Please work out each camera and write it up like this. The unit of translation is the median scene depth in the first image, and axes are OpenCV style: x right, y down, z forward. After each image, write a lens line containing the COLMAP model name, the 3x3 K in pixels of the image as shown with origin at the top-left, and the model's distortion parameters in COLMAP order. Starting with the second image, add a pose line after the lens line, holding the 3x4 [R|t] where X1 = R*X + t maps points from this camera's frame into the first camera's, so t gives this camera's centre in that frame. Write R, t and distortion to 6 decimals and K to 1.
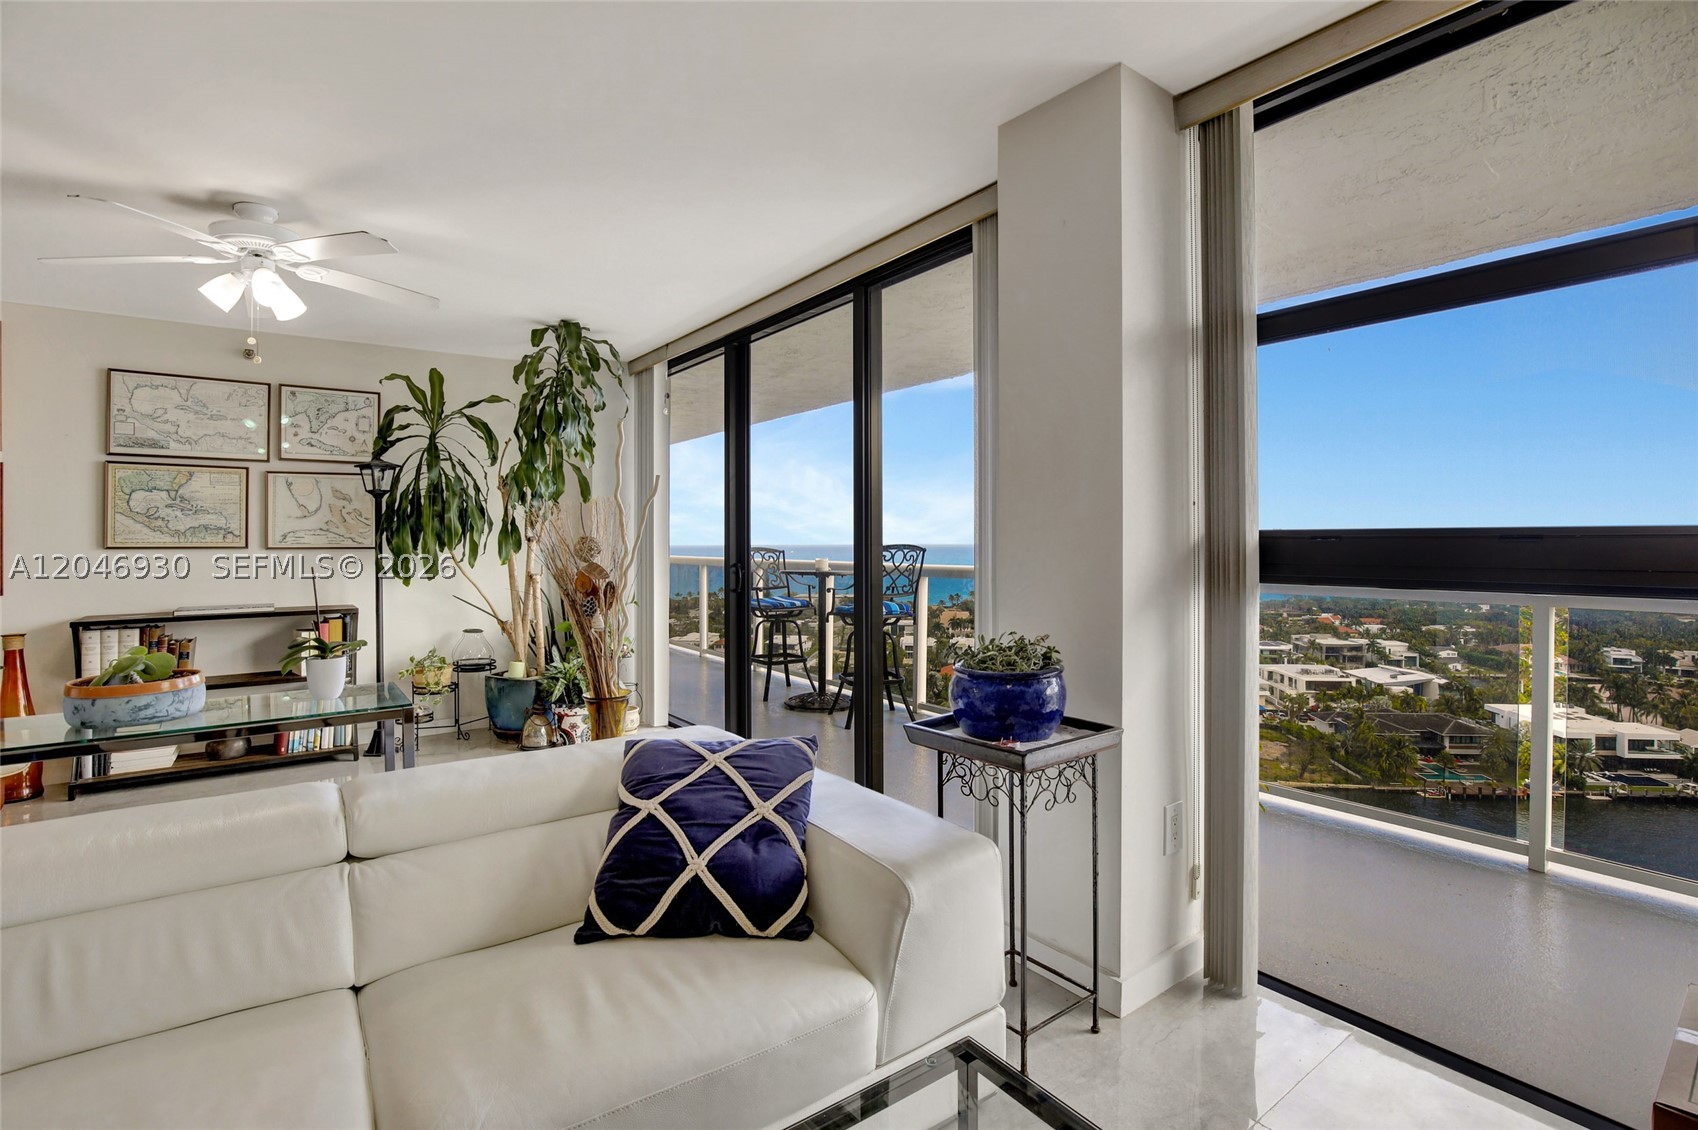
lens RADIAL K [[788.0, 0, 860.7], [0, 788.0, 548.4], [0, 0, 1]] dist [-0.030144, 0.000834]
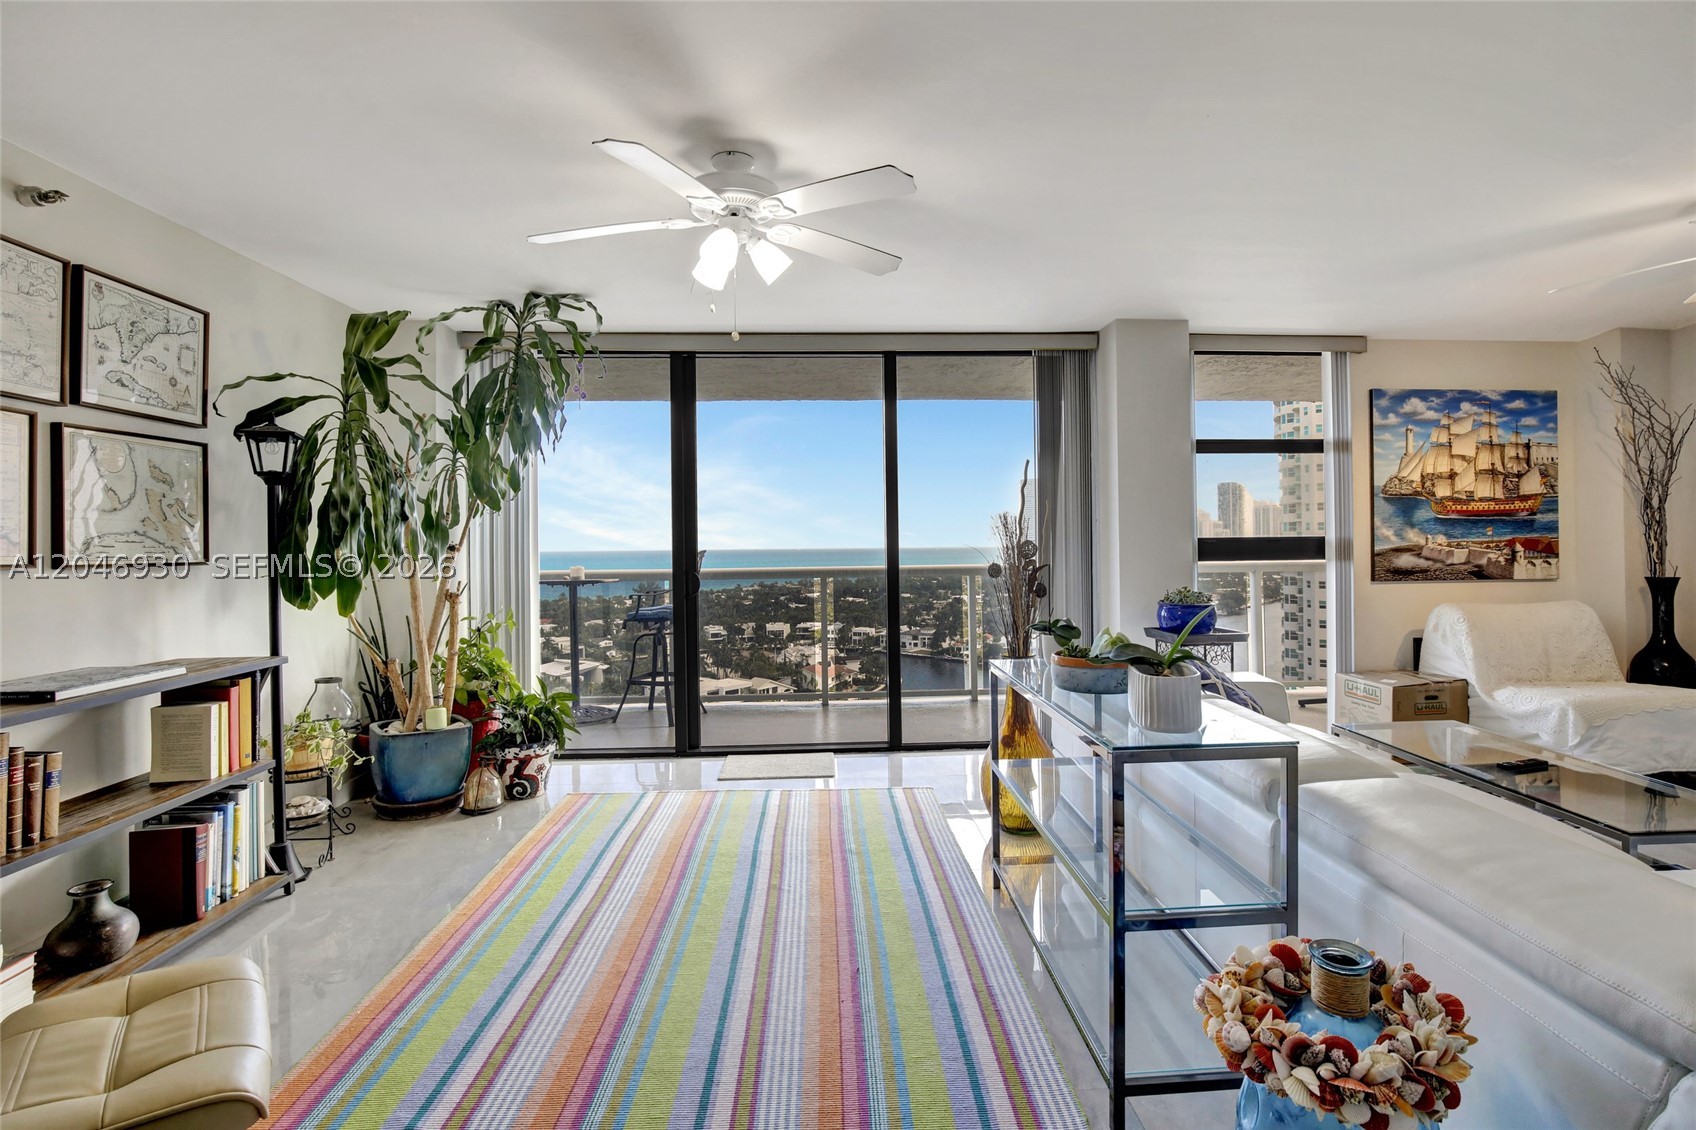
lens RADIAL K [[787.1, 0, 859.7], [0, 787.1, 548.4], [0, 0, 1]] dist [-0.030144, 0.000834]
pose [[0.562772, -0.008422, 0.826569, -0.918852], [0.016860, 0.999857, -0.001291, -0.003103], [-0.826440, 0.014663, 0.562833, 0.254799]]
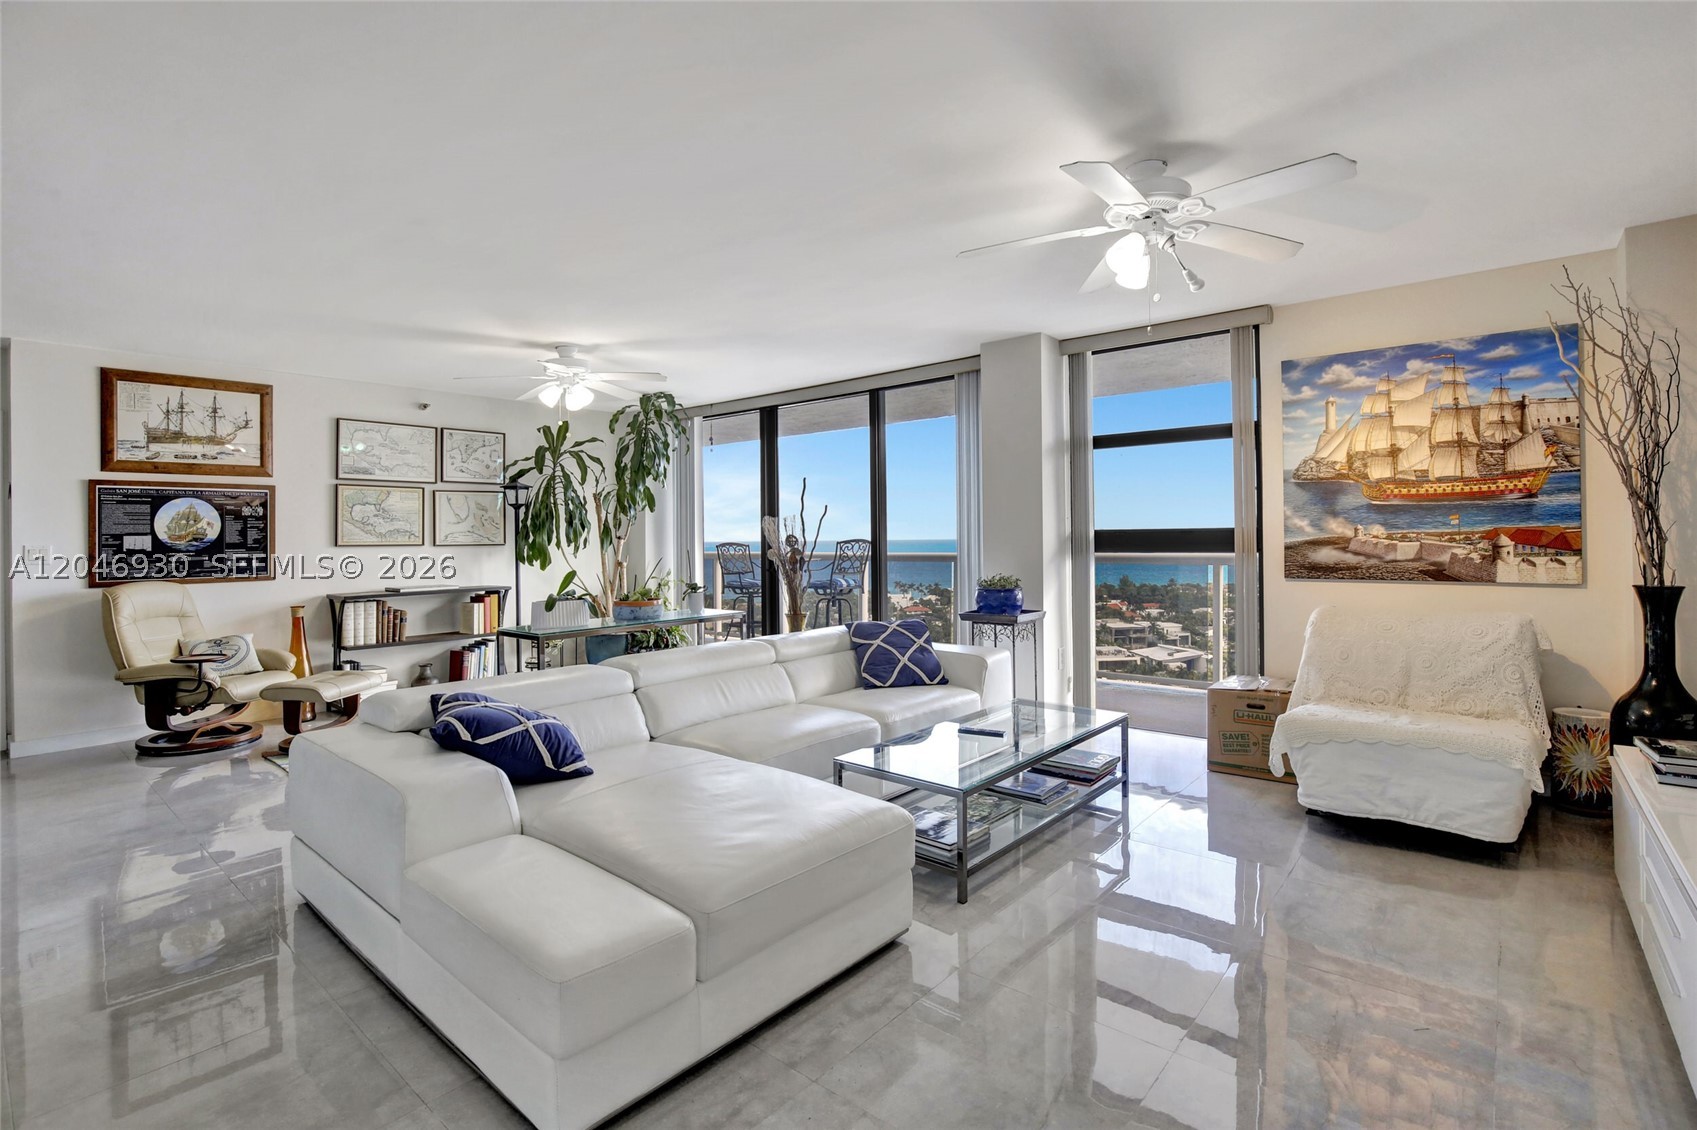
lens RADIAL K [[787.5, 0, 860.2], [0, 787.5, 548.4], [0, 0, 1]] dist [-0.030144, 0.000834]
pose [[0.974688, -0.011943, 0.223249, -0.344648], [0.010926, 0.999924, 0.005794, 0.005783], [-0.223301, -0.003208, 0.974744, -0.561216]]
